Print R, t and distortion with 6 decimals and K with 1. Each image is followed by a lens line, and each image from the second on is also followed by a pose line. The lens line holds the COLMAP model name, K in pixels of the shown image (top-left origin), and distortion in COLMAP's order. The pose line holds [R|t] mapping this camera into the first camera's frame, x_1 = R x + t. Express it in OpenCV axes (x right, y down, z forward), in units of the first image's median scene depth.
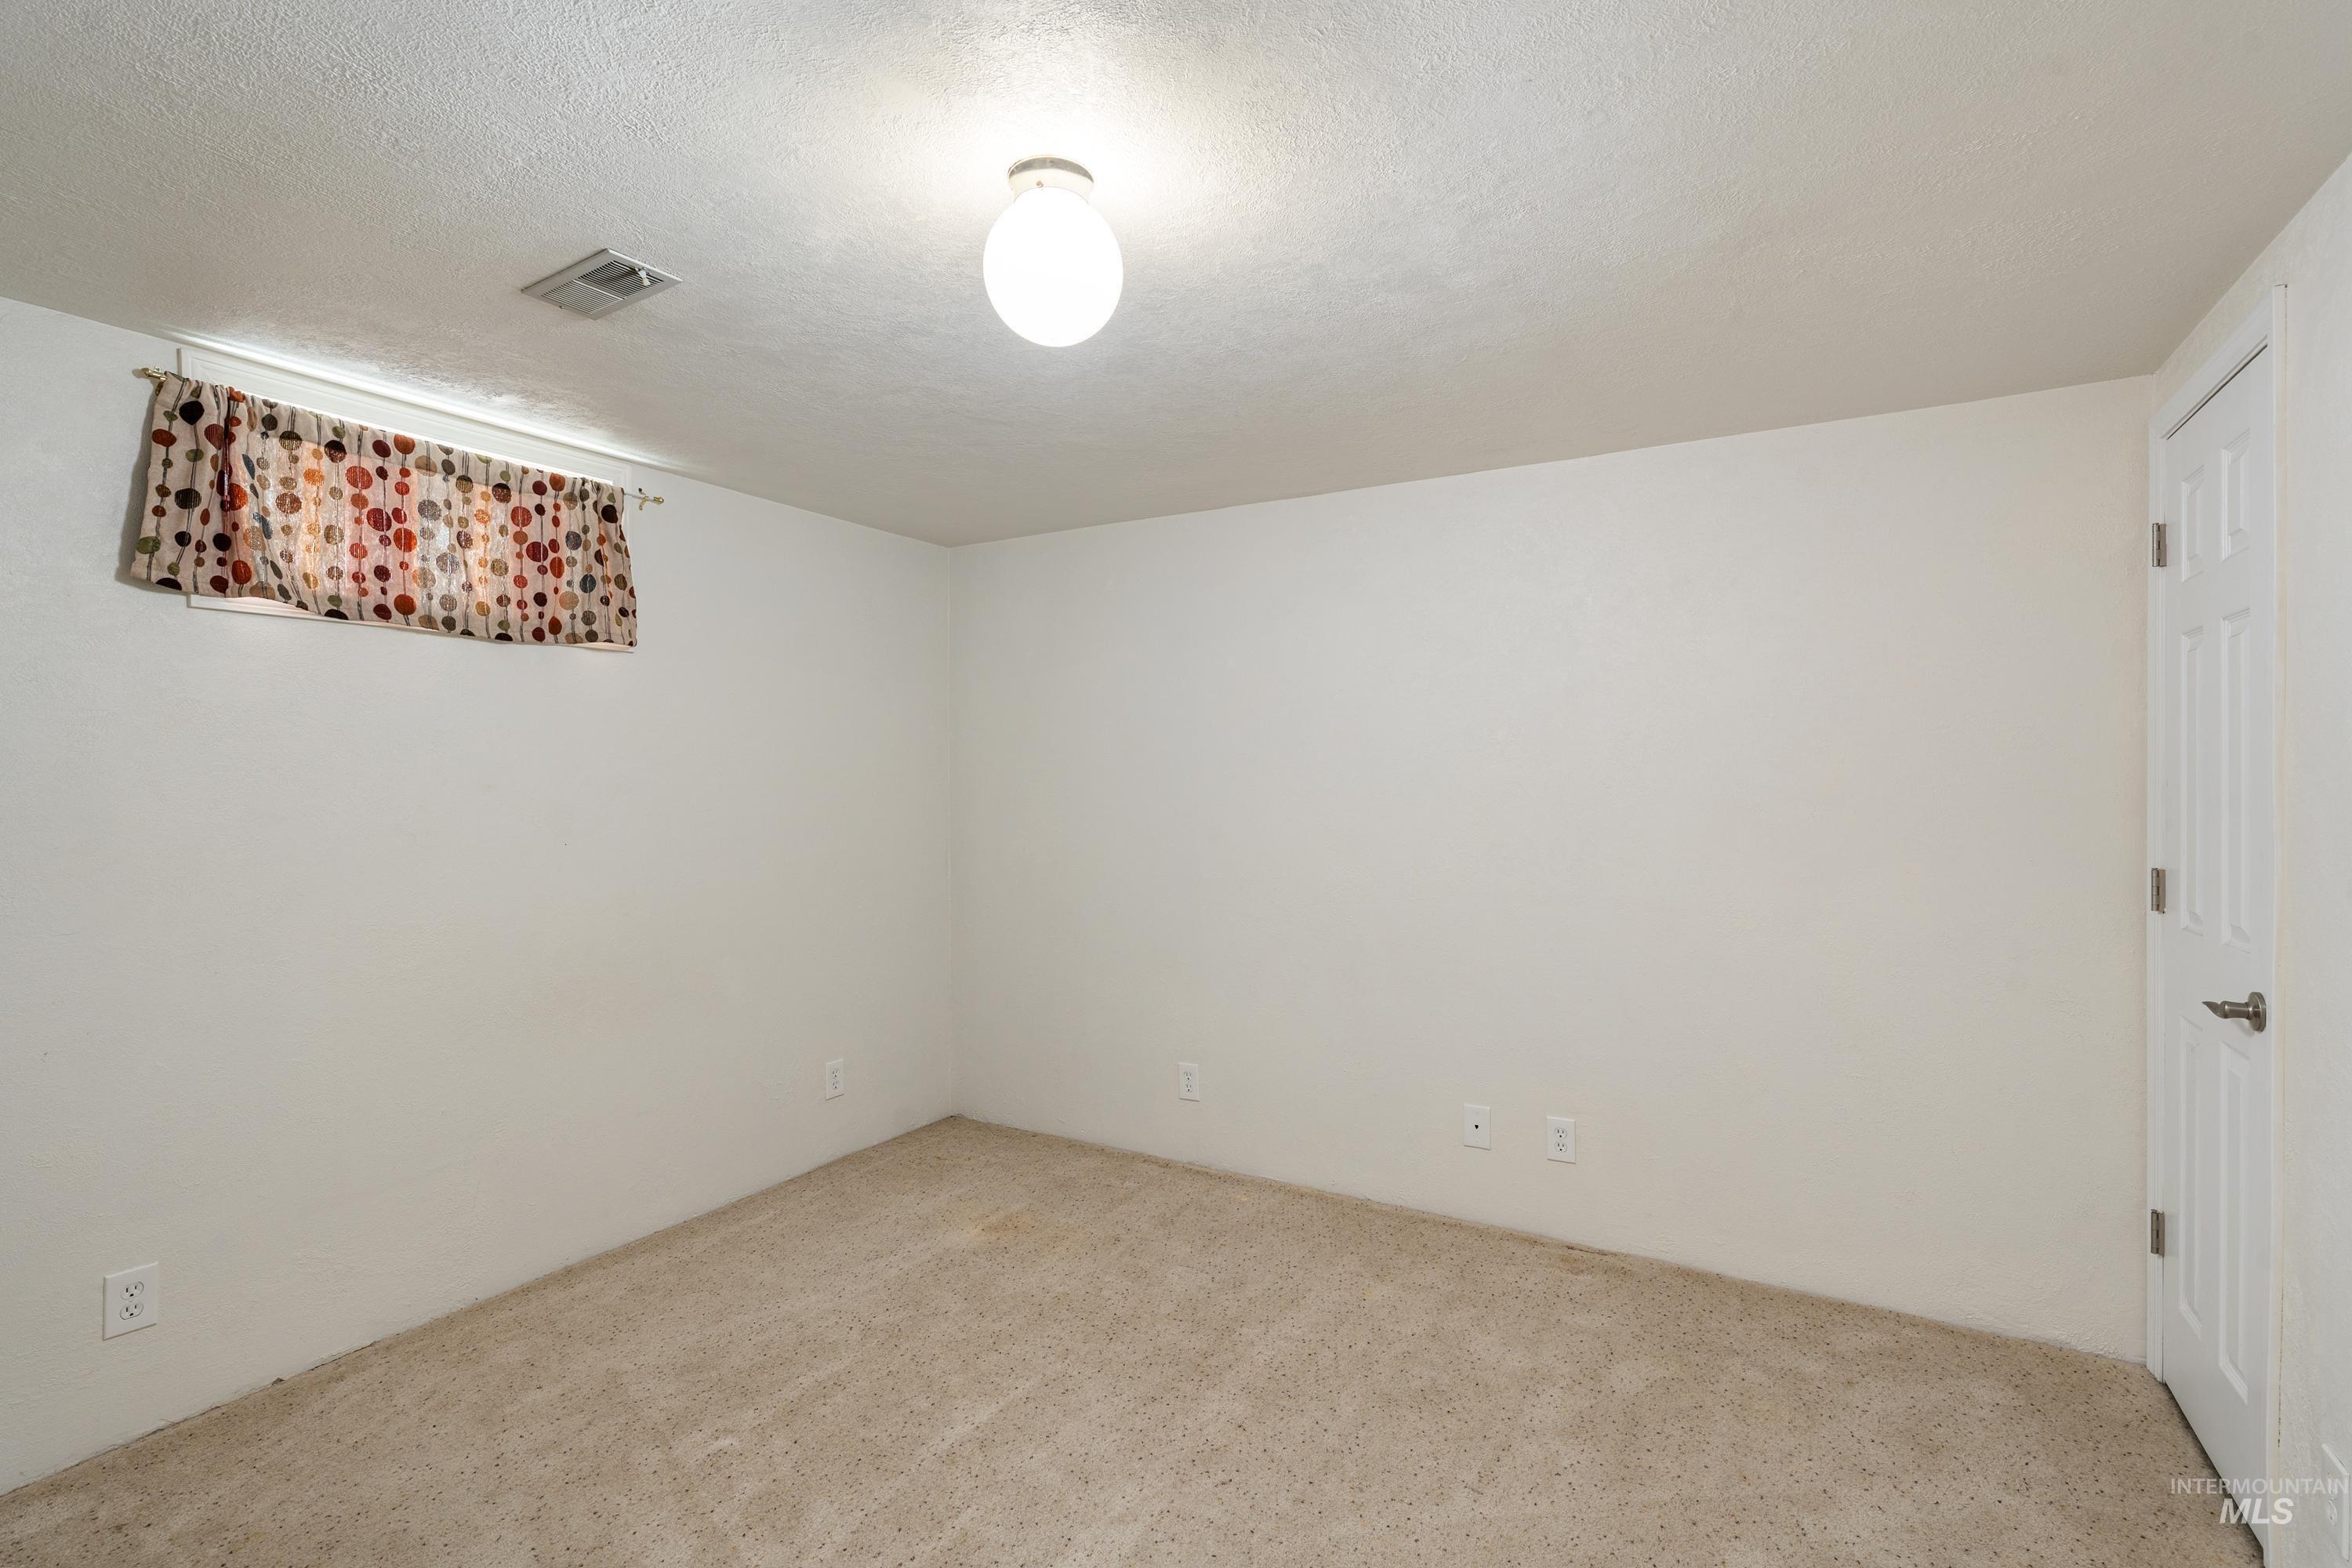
lens RADIAL K [[1083.3, 0, 1173.8], [0, 1083.3, 783.8], [0, 0, 1]] dist [0.005288, 0.001370]
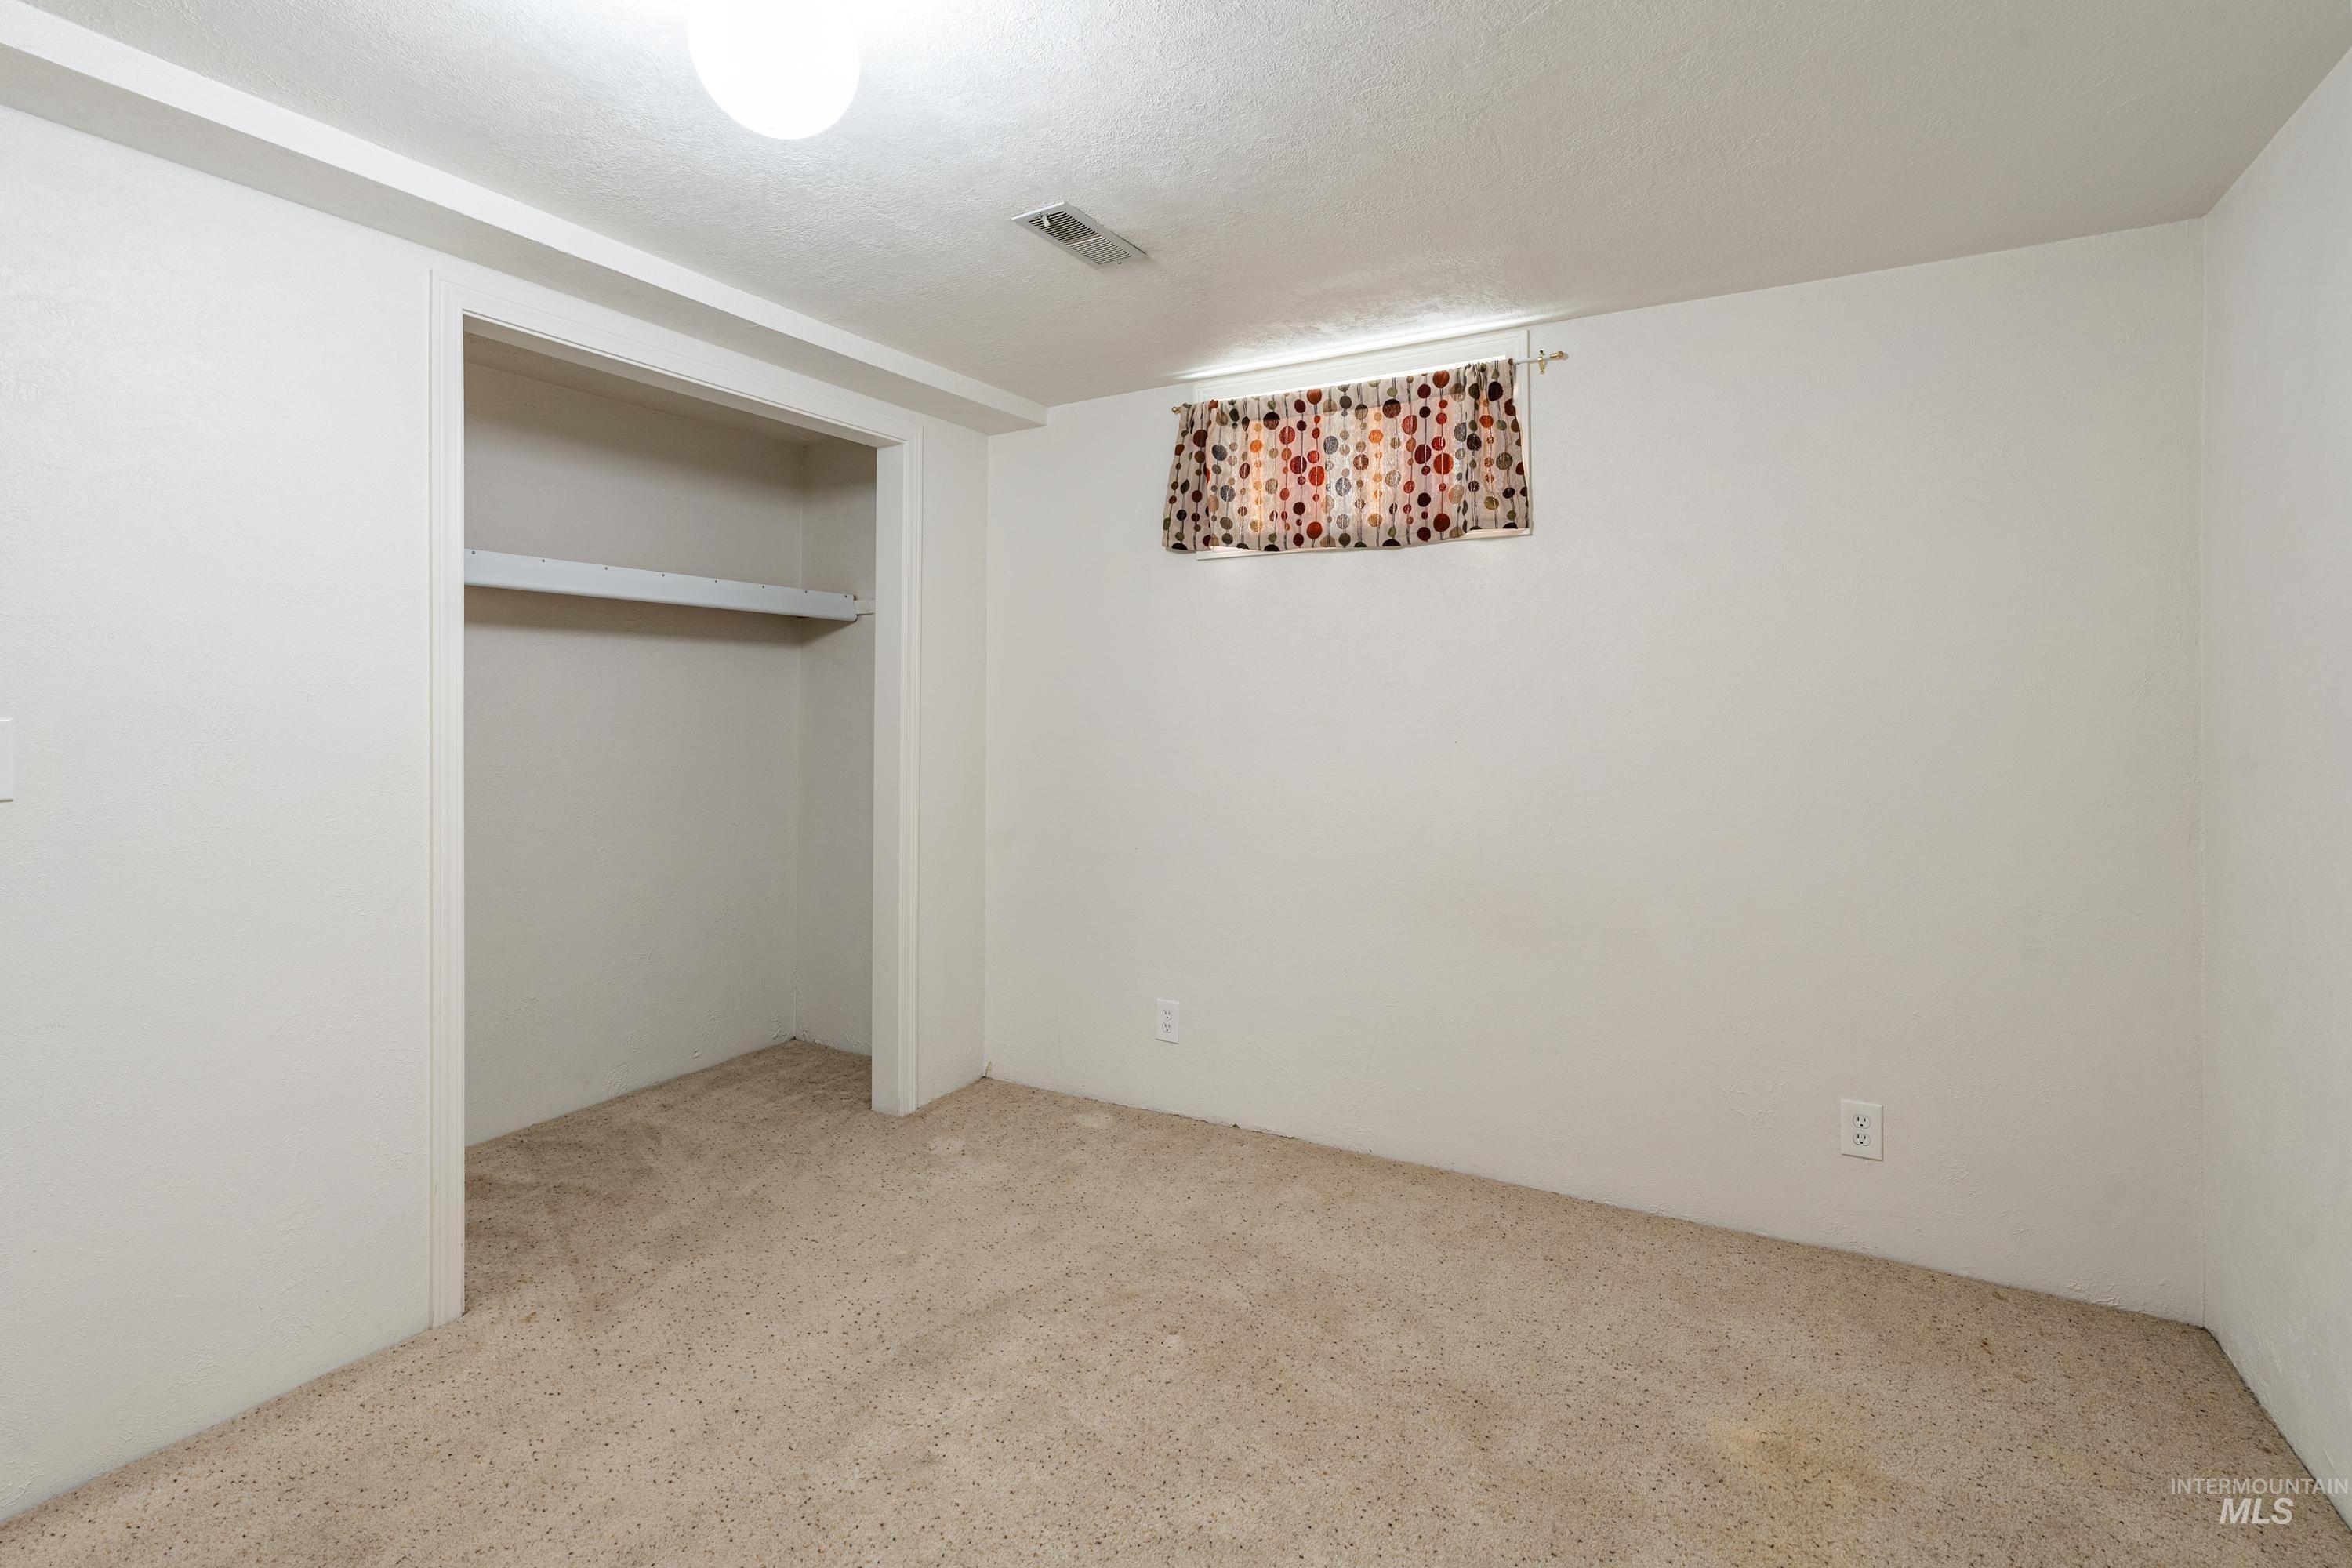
lens RADIAL K [[1083.3, 0, 1142.1], [0, 1083.3, 695.1], [0, 0, 1]] dist [0.005288, 0.001370]
pose [[0.028063, -0.006196, -0.999587, 0.458462], [-0.004603, 0.999969, -0.006328, 0.023193], [0.999596, 0.004779, 0.028034, 0.756680]]
